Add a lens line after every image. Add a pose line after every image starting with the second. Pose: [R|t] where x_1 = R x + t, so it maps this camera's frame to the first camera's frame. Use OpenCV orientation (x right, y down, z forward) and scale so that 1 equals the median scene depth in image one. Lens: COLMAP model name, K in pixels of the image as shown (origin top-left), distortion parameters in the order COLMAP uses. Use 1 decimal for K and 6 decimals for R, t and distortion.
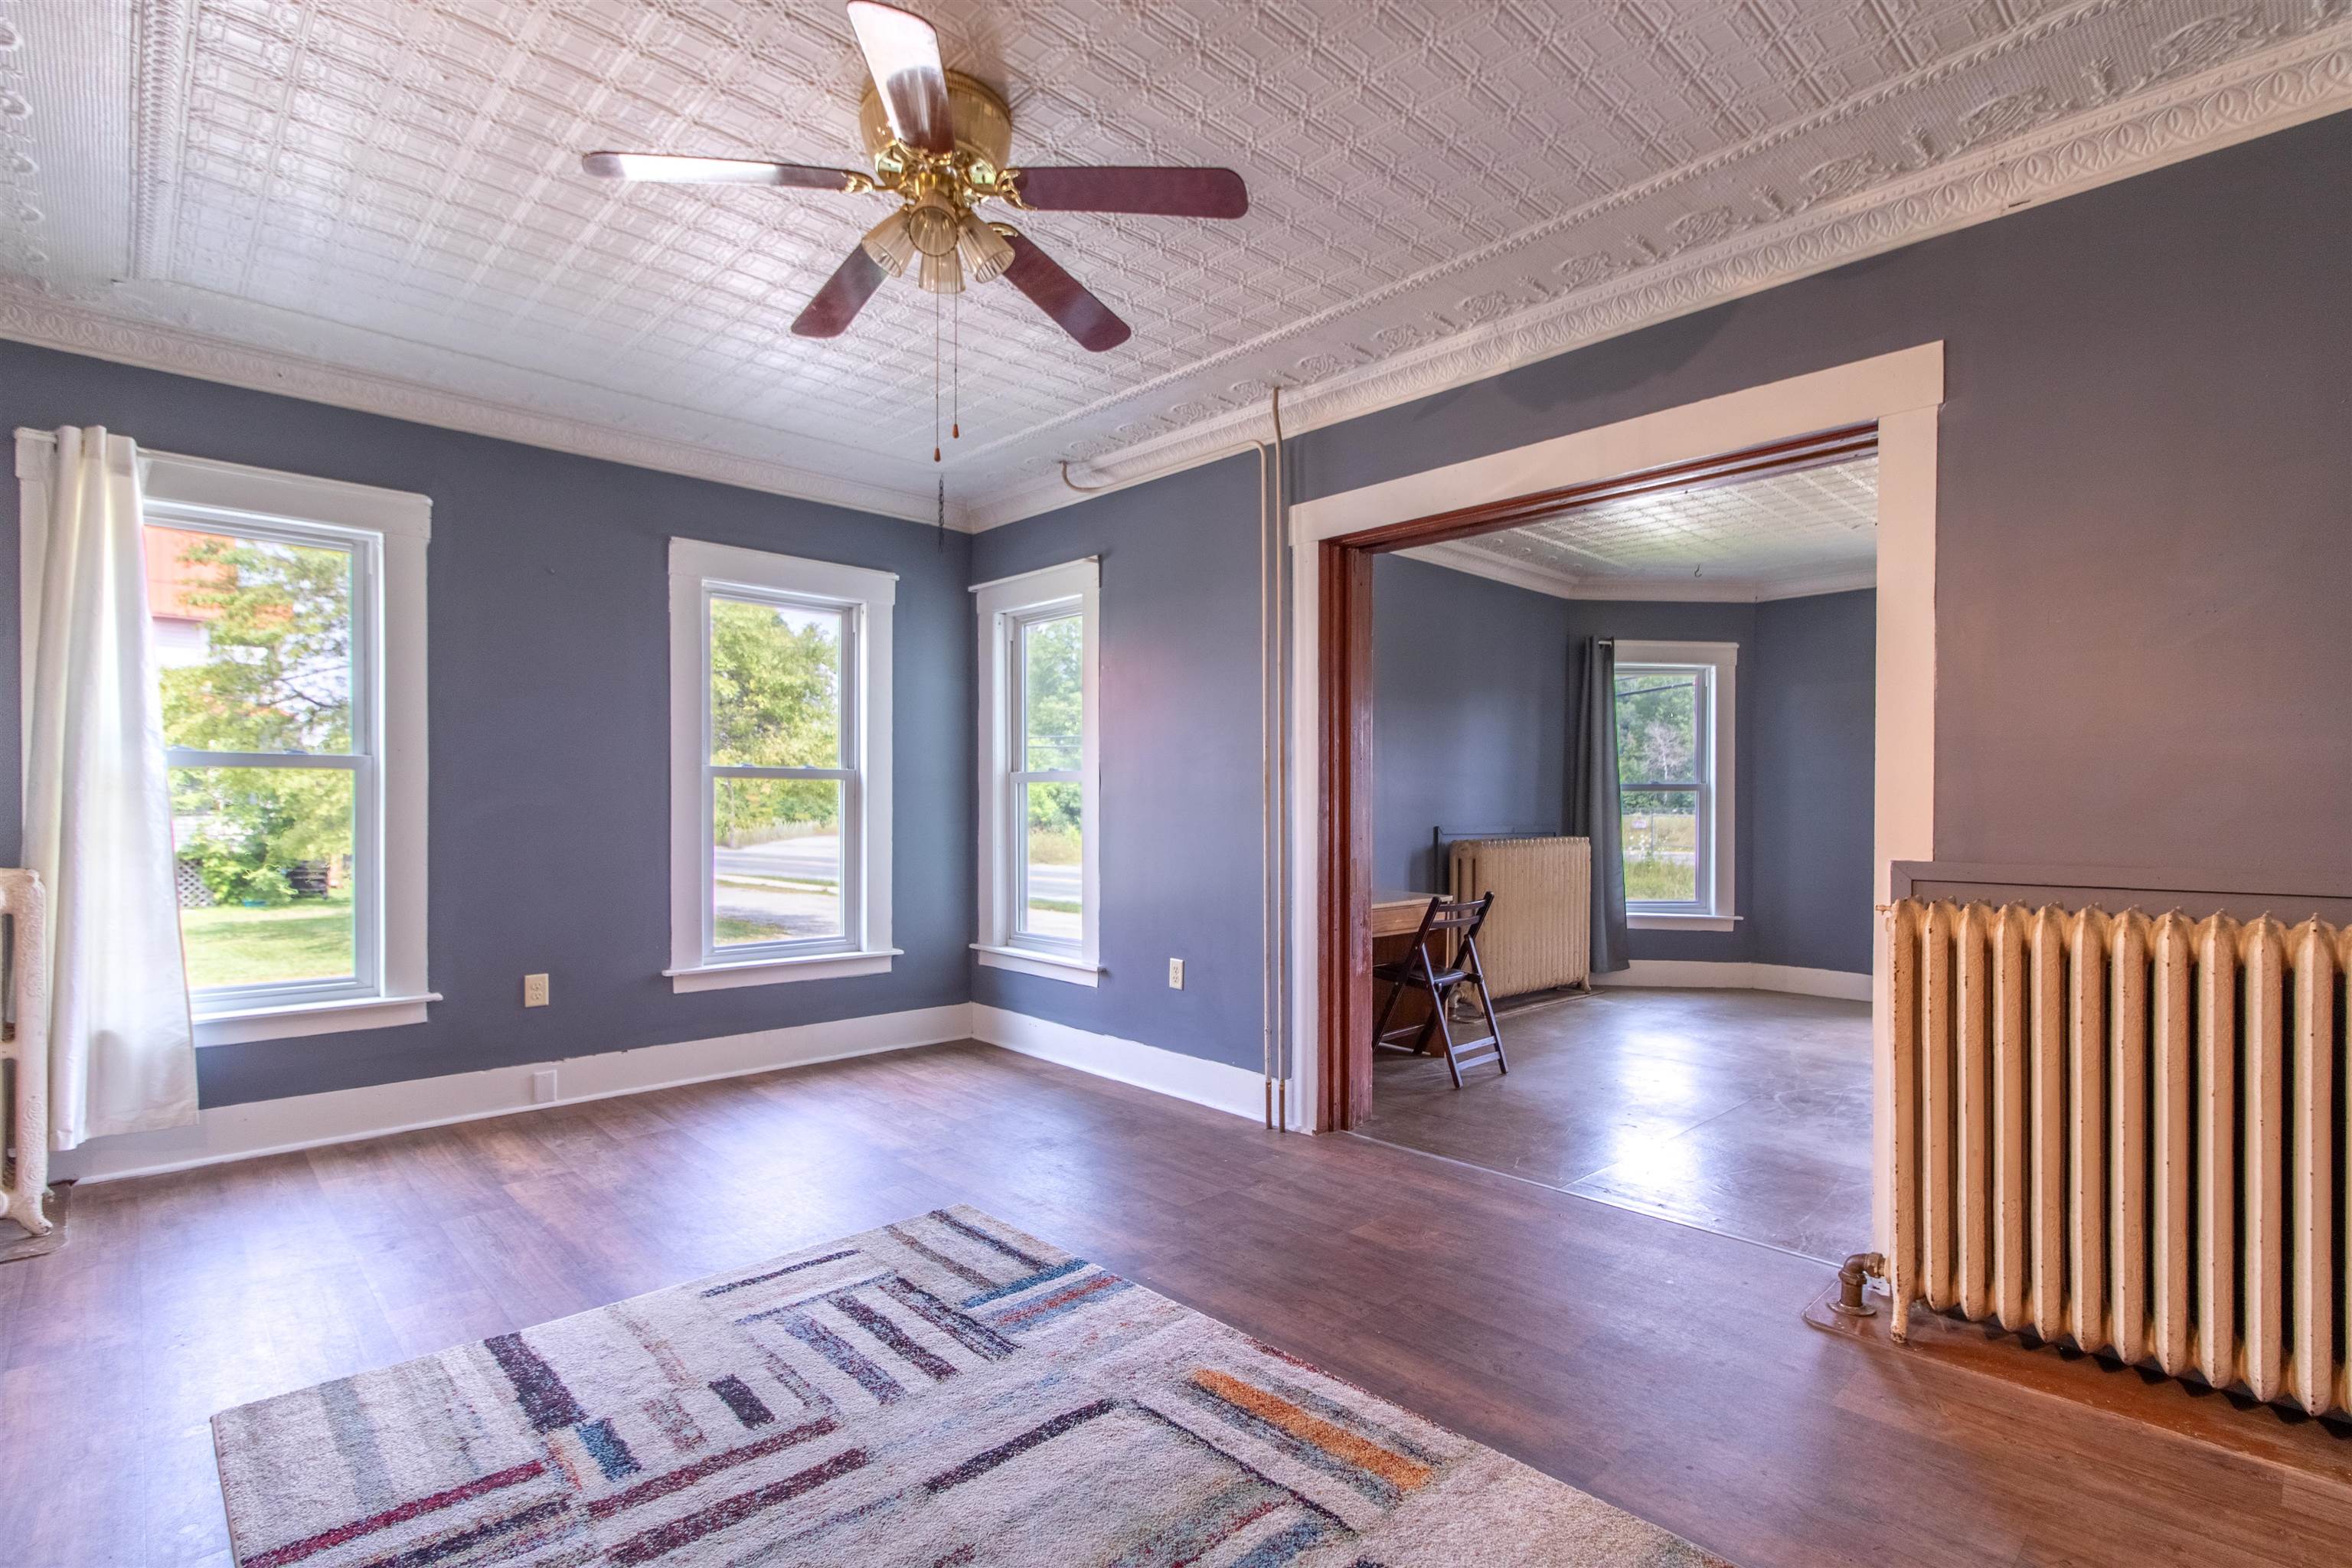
lens RADIAL K [[1116.5, 0, 1198.5], [0, 1116.5, 819.0], [0, 0, 1]] dist [0.002627, 0.000463]
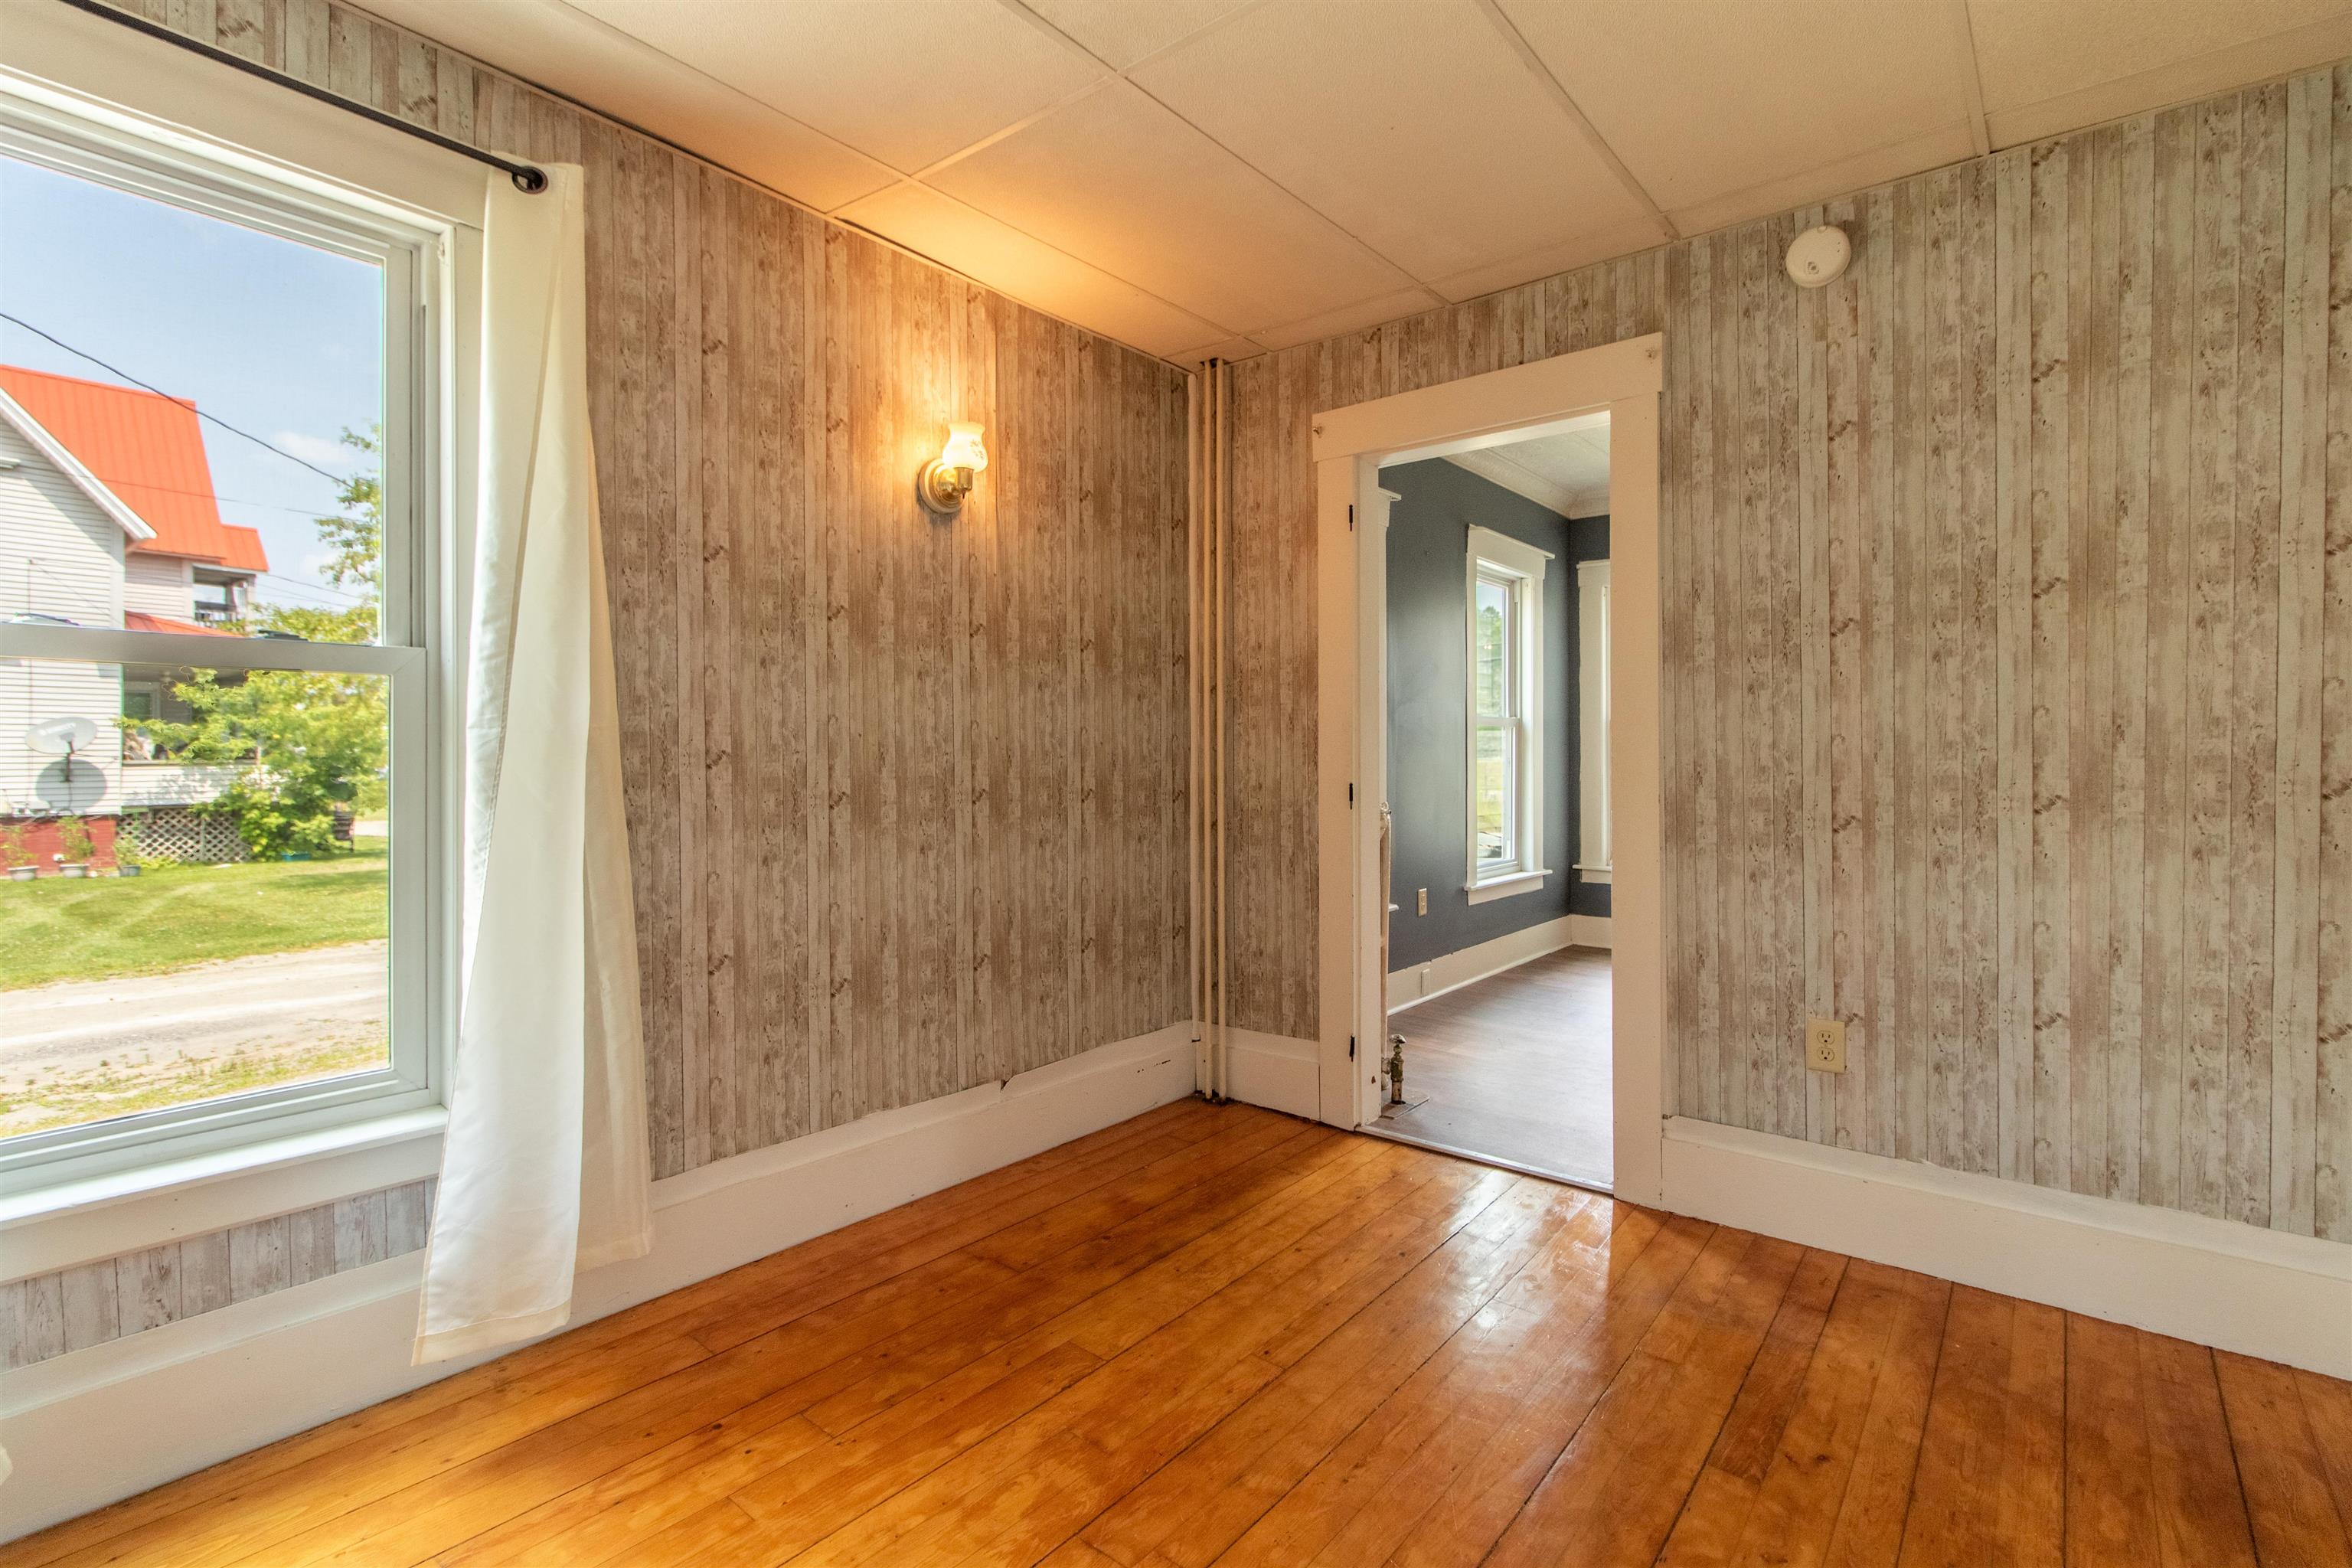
lens RADIAL K [[1103.3, 0, 1169.3], [0, 1103.3, 757.6], [0, 0, 1]] dist [0.000298, 0.000535]
pose [[0.993077, -0.004711, 0.117372, -1.096331], [0.005480, 0.999966, -0.006230, 0.004762], [-0.117338, 0.006830, 0.993069, -0.162642]]
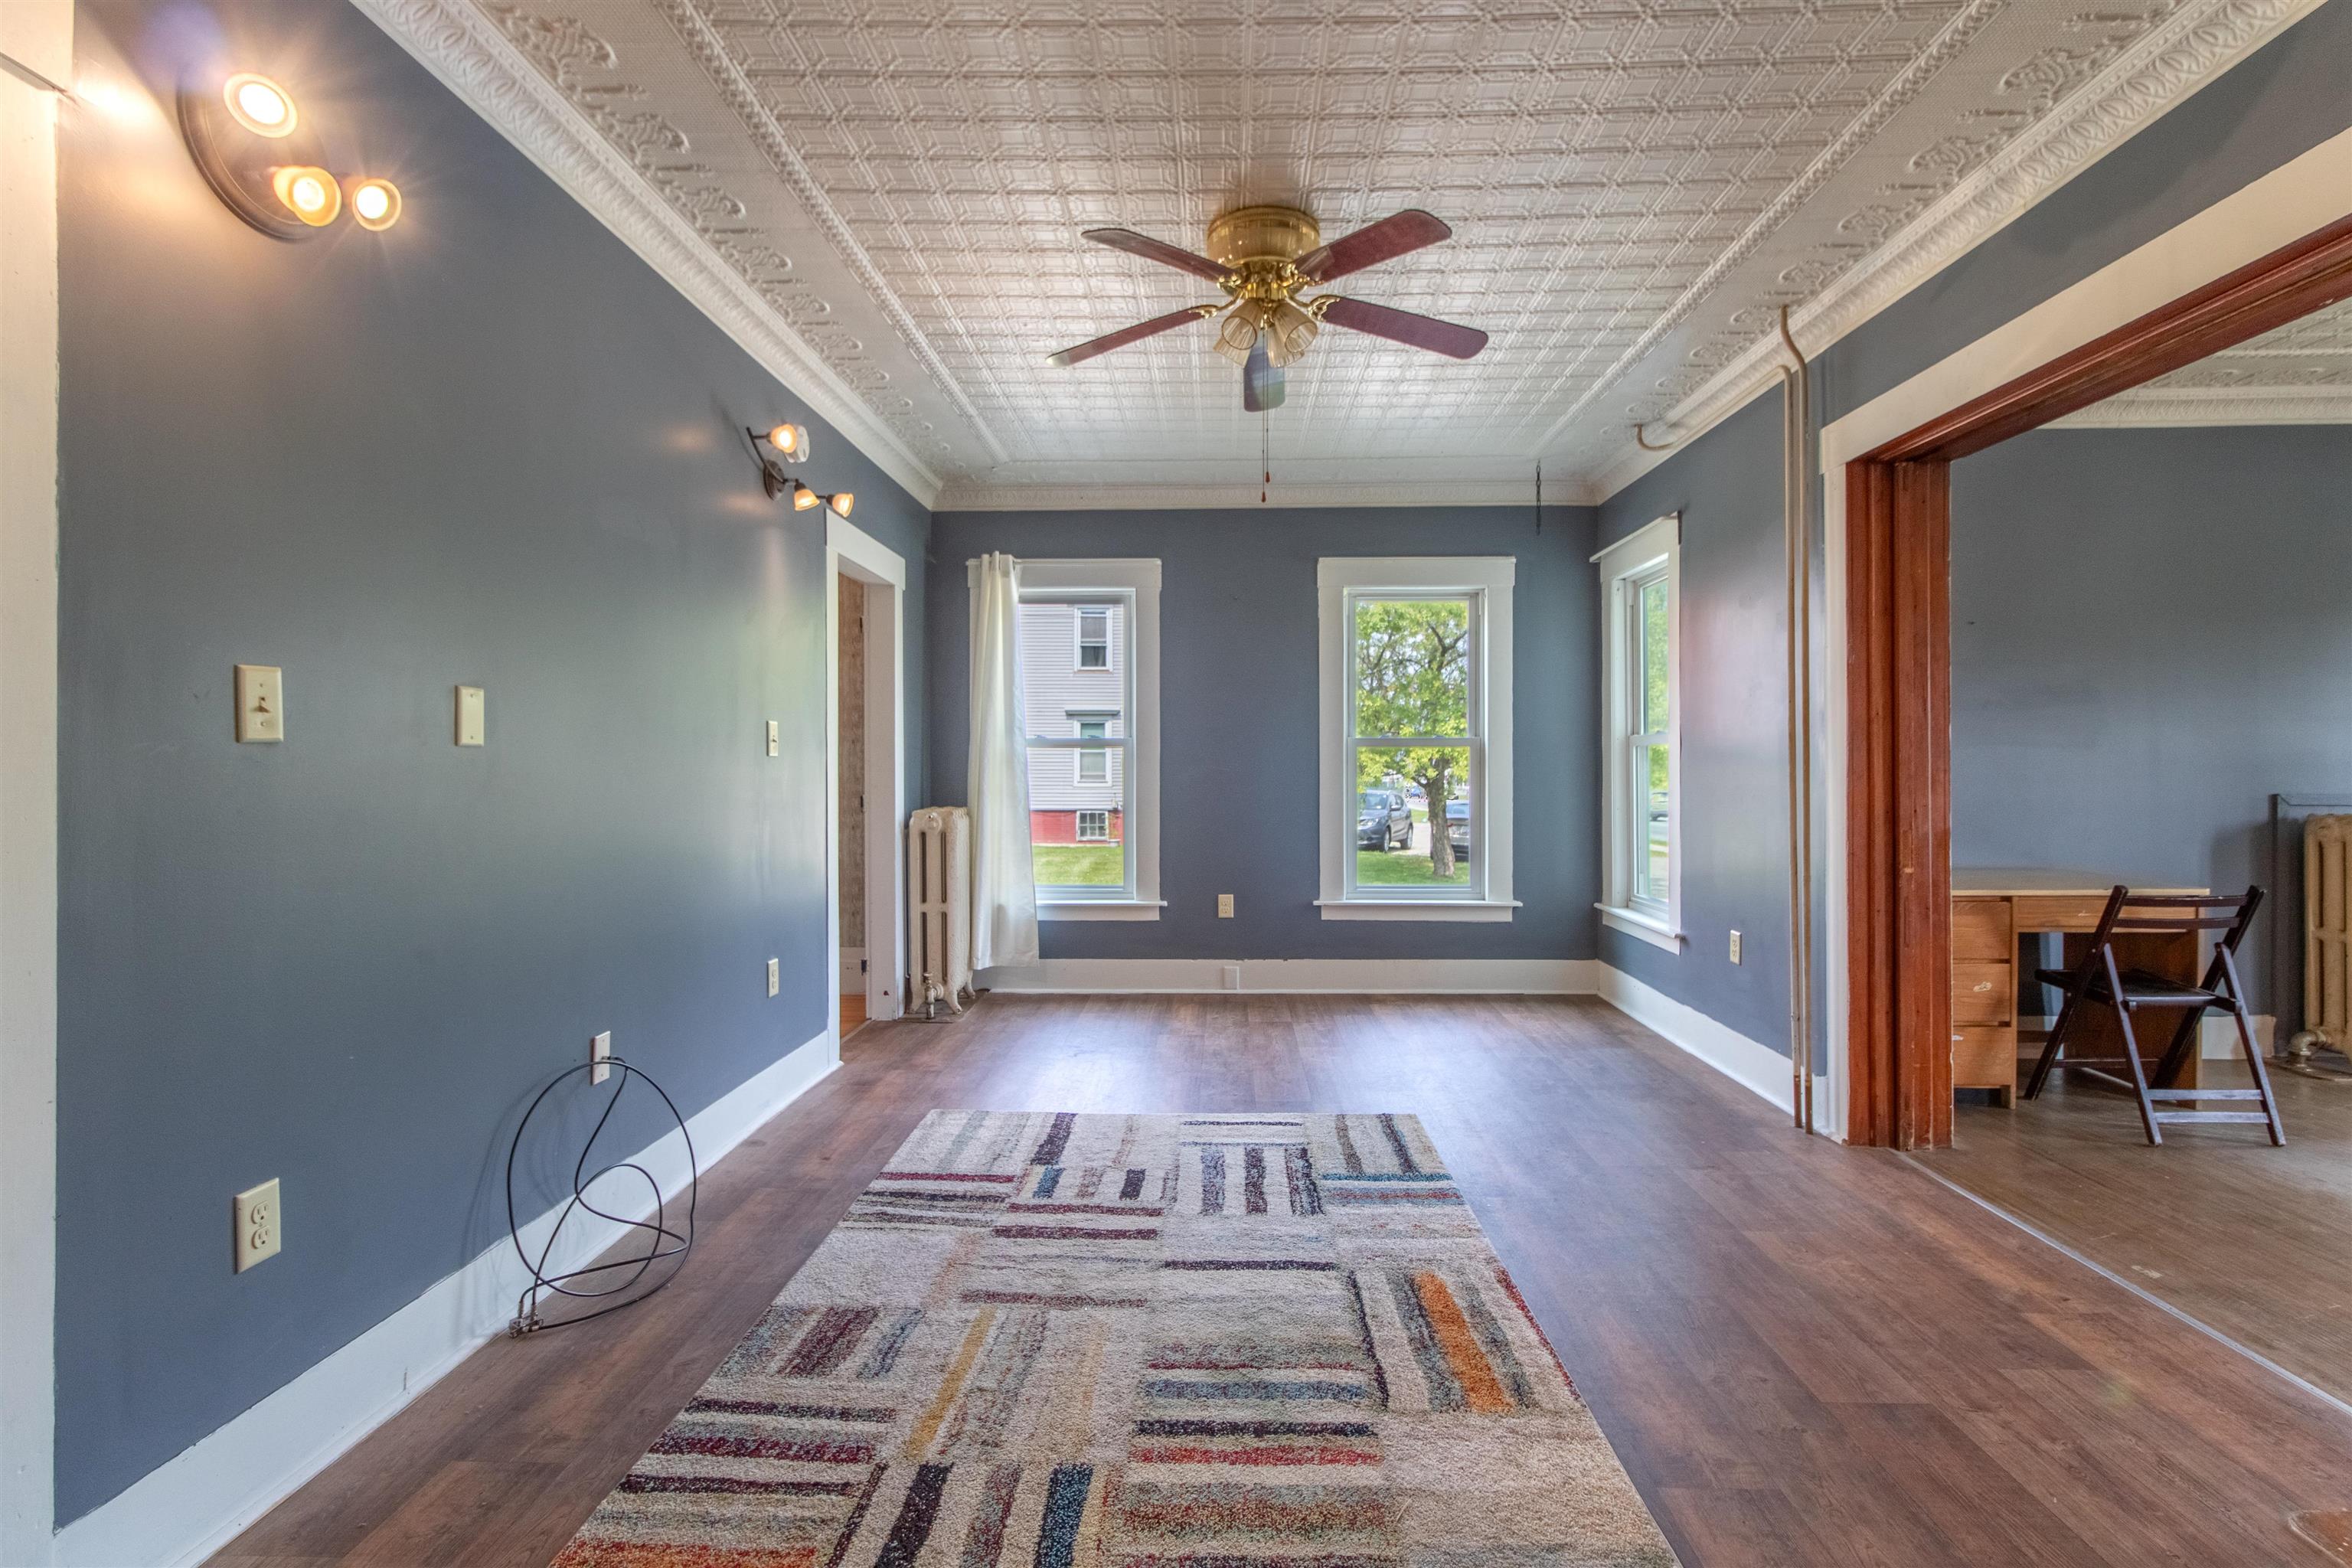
lens RADIAL K [[1097.0, 0, 1191.1], [0, 1097.0, 772.7], [0, 0, 1]] dist [-0.000400, 0.000649]
pose [[0.698795, -0.003773, -0.715312, 0.368839], [-0.003061, 0.999961, -0.008265, 0.001615], [0.715315, 0.007965, 0.698756, 0.035493]]
